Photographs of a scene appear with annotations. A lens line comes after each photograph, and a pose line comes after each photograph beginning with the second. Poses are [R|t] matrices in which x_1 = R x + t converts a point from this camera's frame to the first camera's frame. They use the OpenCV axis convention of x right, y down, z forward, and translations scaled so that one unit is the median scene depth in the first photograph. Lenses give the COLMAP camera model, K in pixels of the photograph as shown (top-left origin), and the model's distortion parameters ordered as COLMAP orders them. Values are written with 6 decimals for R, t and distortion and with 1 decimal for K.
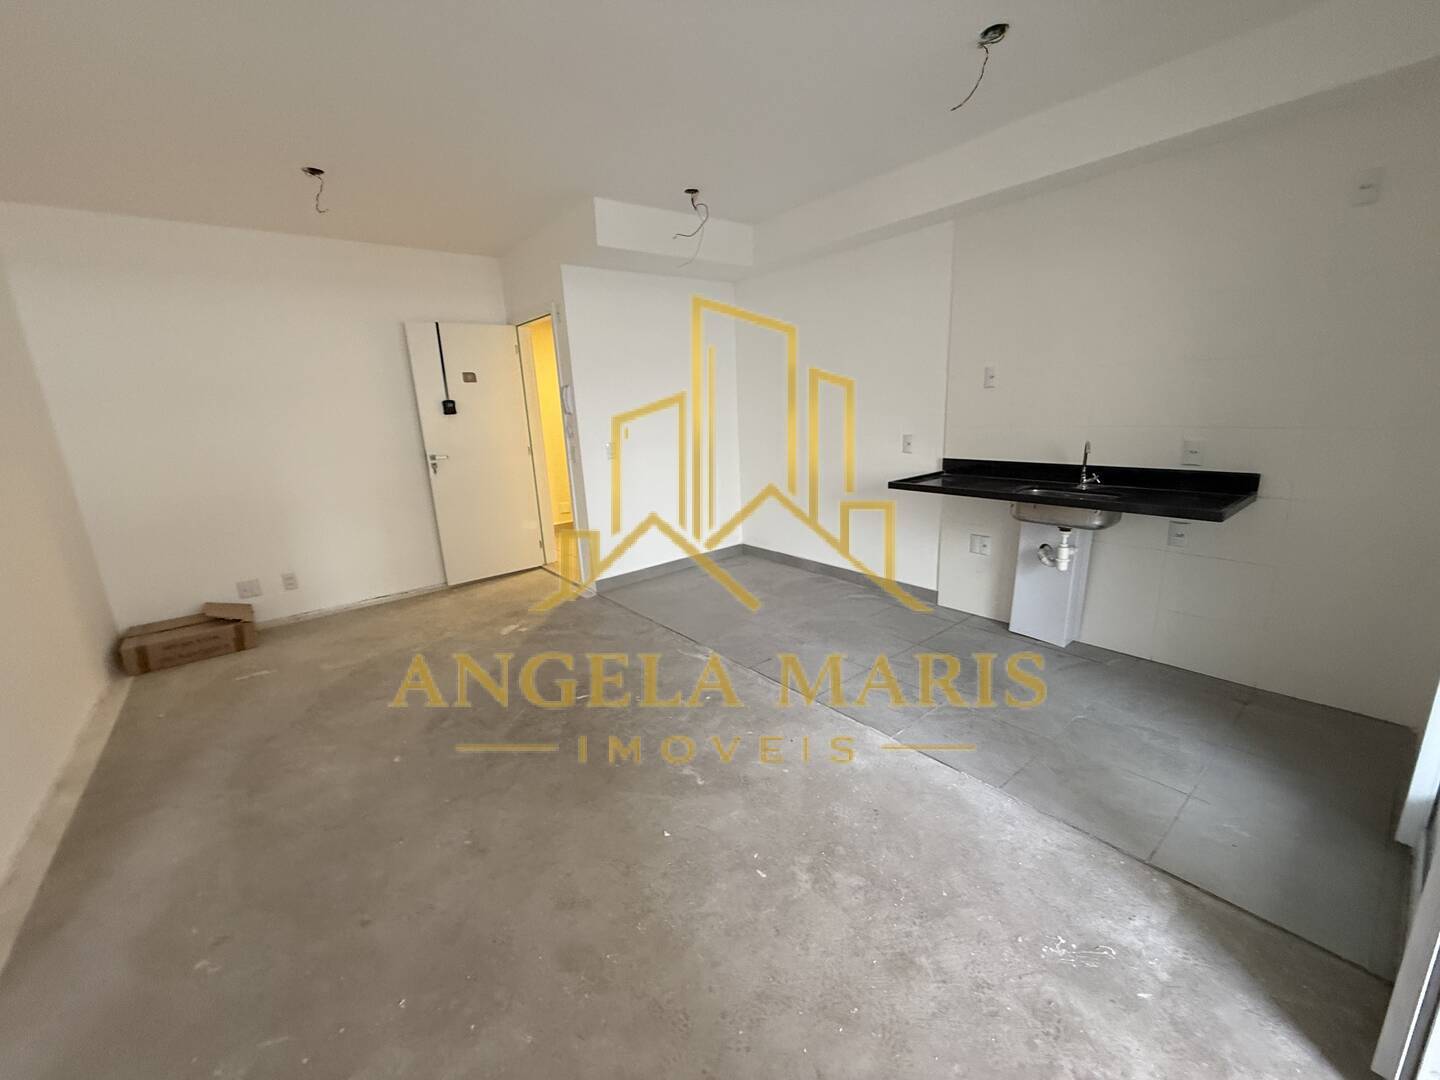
lens RADIAL K [[572.8, 0, 716.5], [0, 572.8, 538.8], [0, 0, 1]] dist [-0.000213, 0.000104]
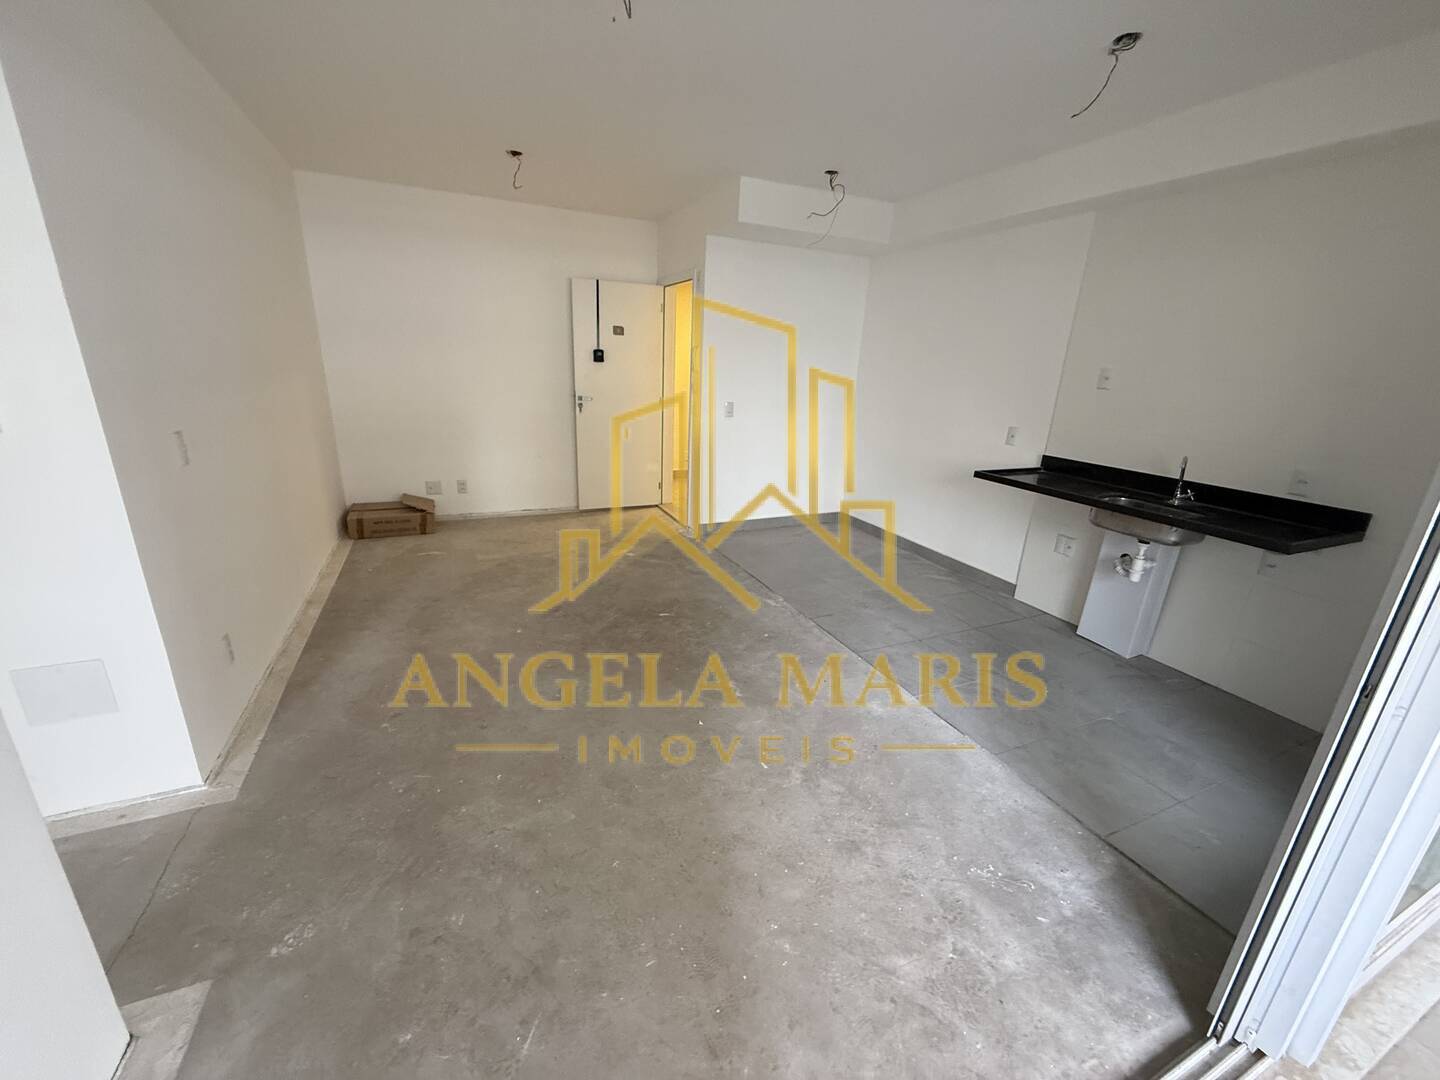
lens RADIAL K [[571.8, 0, 716.3], [0, 571.8, 539.9], [0, 0, 1]] dist [-0.001561, -0.000363]
pose [[0.964240, 0.159603, -0.211586, 0.090226], [-0.143991, 0.985717, 0.087347, 0.001105], [0.222505, -0.053757, 0.973448, -0.120771]]
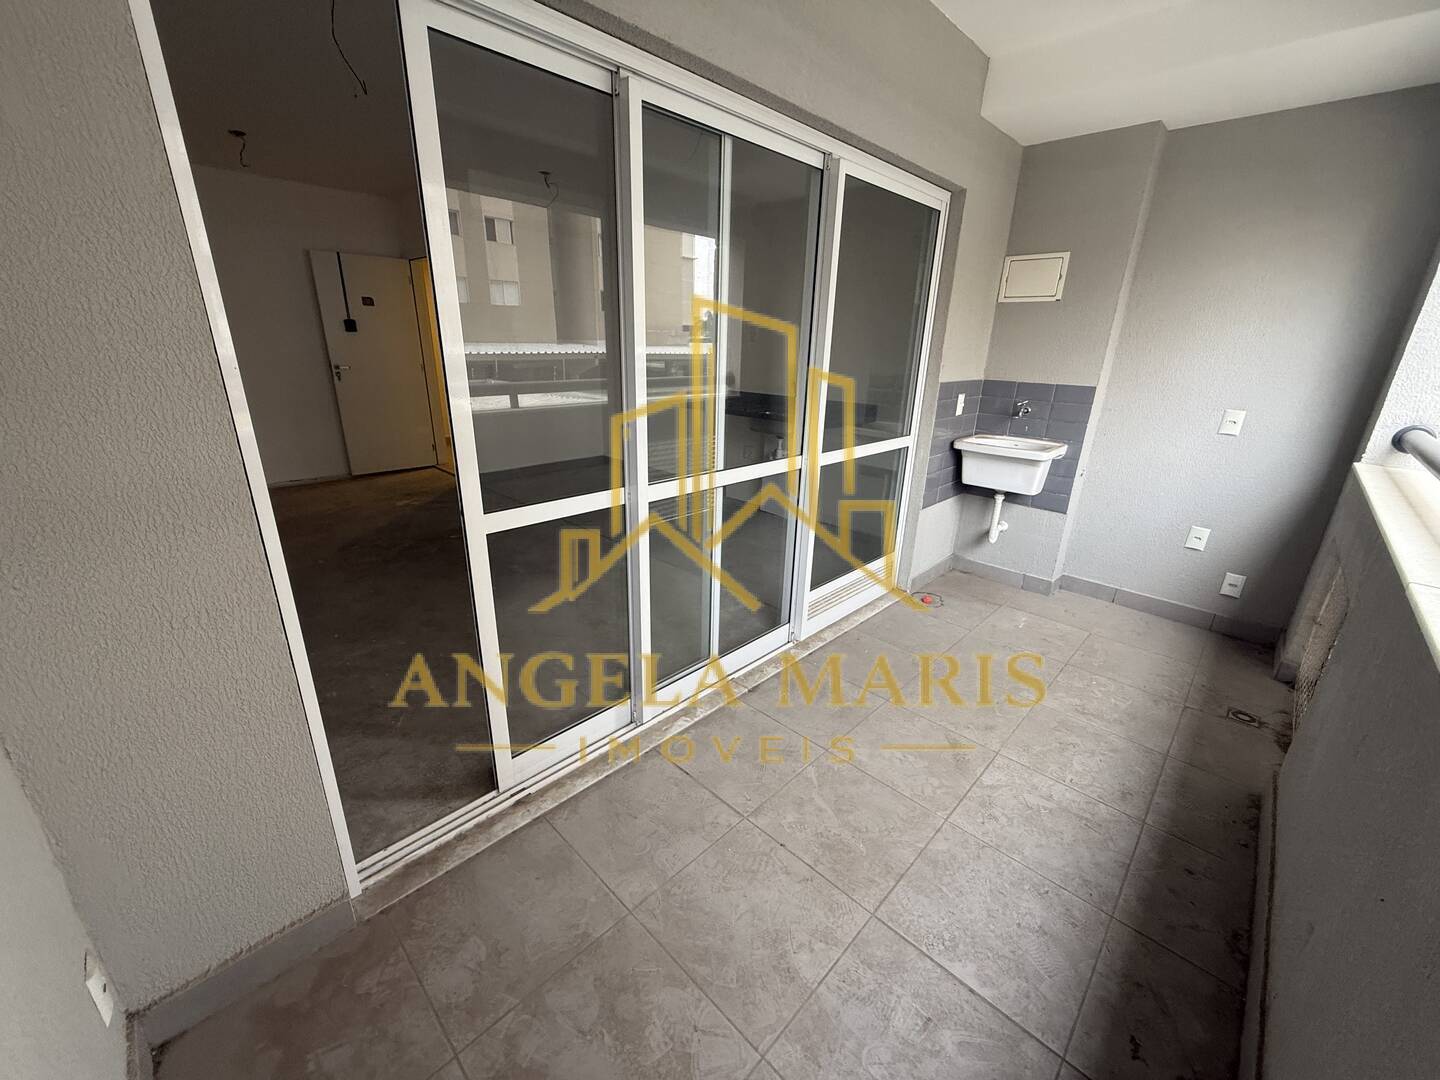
lens RADIAL K [[571.8, 0, 716.3], [0, 571.8, 539.9], [0, 0, 1]] dist [-0.001561, -0.000363]
pose [[0.990406, 0.027139, 0.135498, 0.210692], [-0.040297, 0.994630, 0.095330, 0.106164], [-0.132183, -0.099876, 0.986181, -0.481086]]
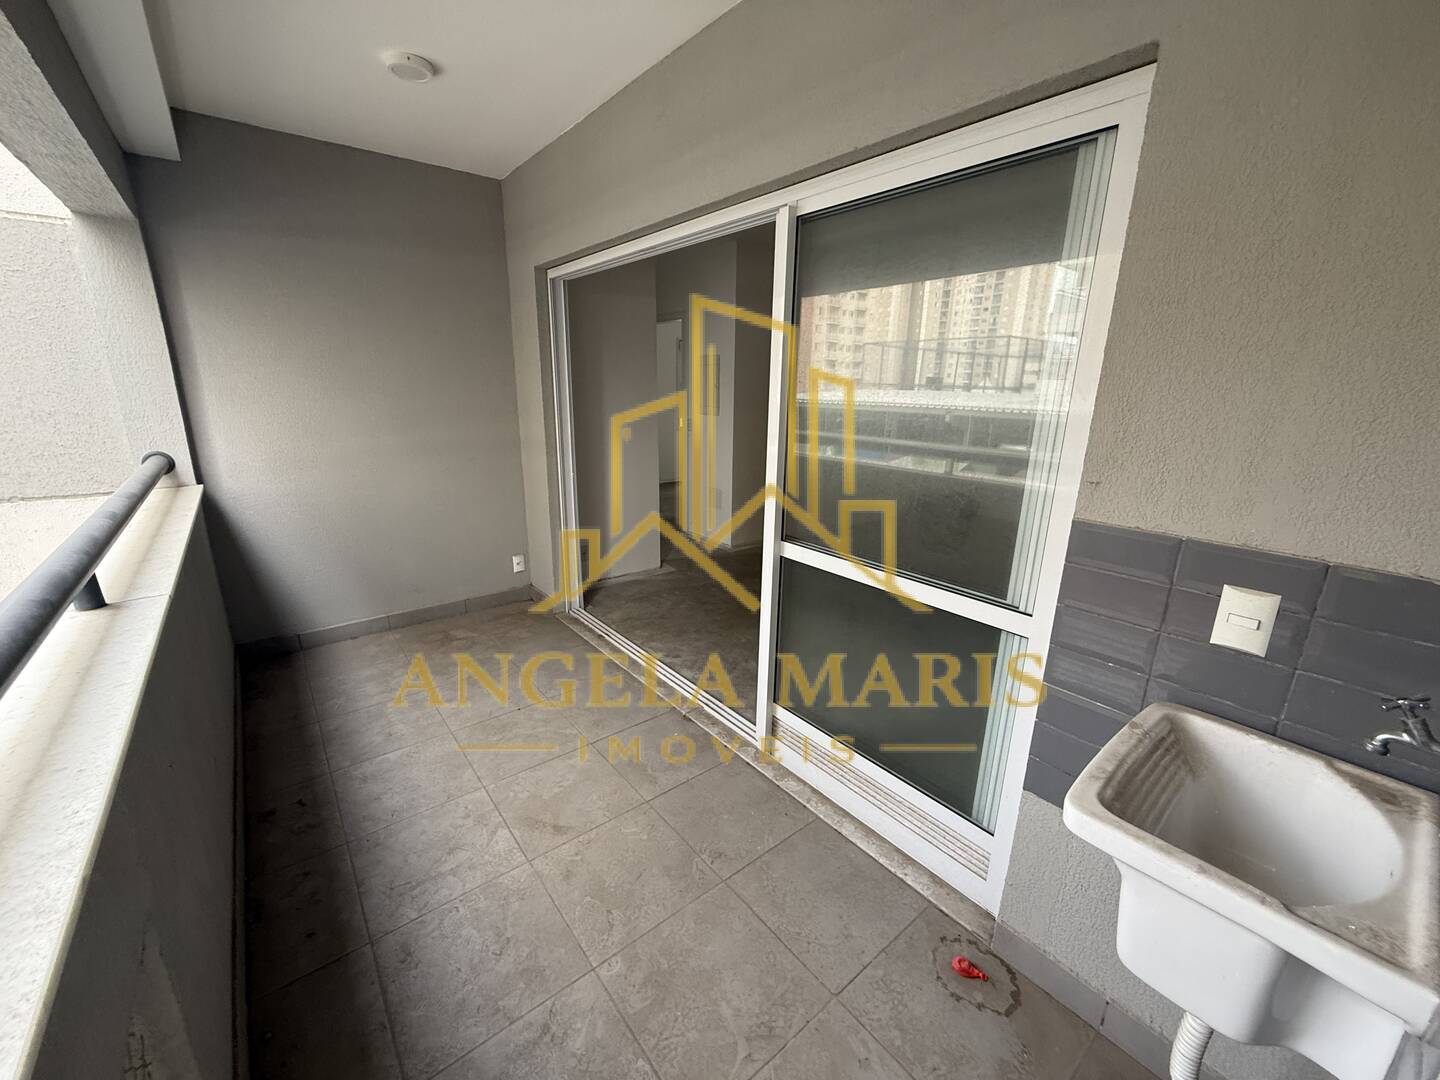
lens RADIAL K [[571.8, 0, 716.3], [0, 571.8, 539.9], [0, 0, 1]] dist [-0.001561, -0.000363]
pose [[0.000711, 0.308508, -0.951221, 1.072691], [-0.250400, 0.920973, 0.298511, -0.119326], [0.968142, 0.237974, 0.077905, 0.157560]]
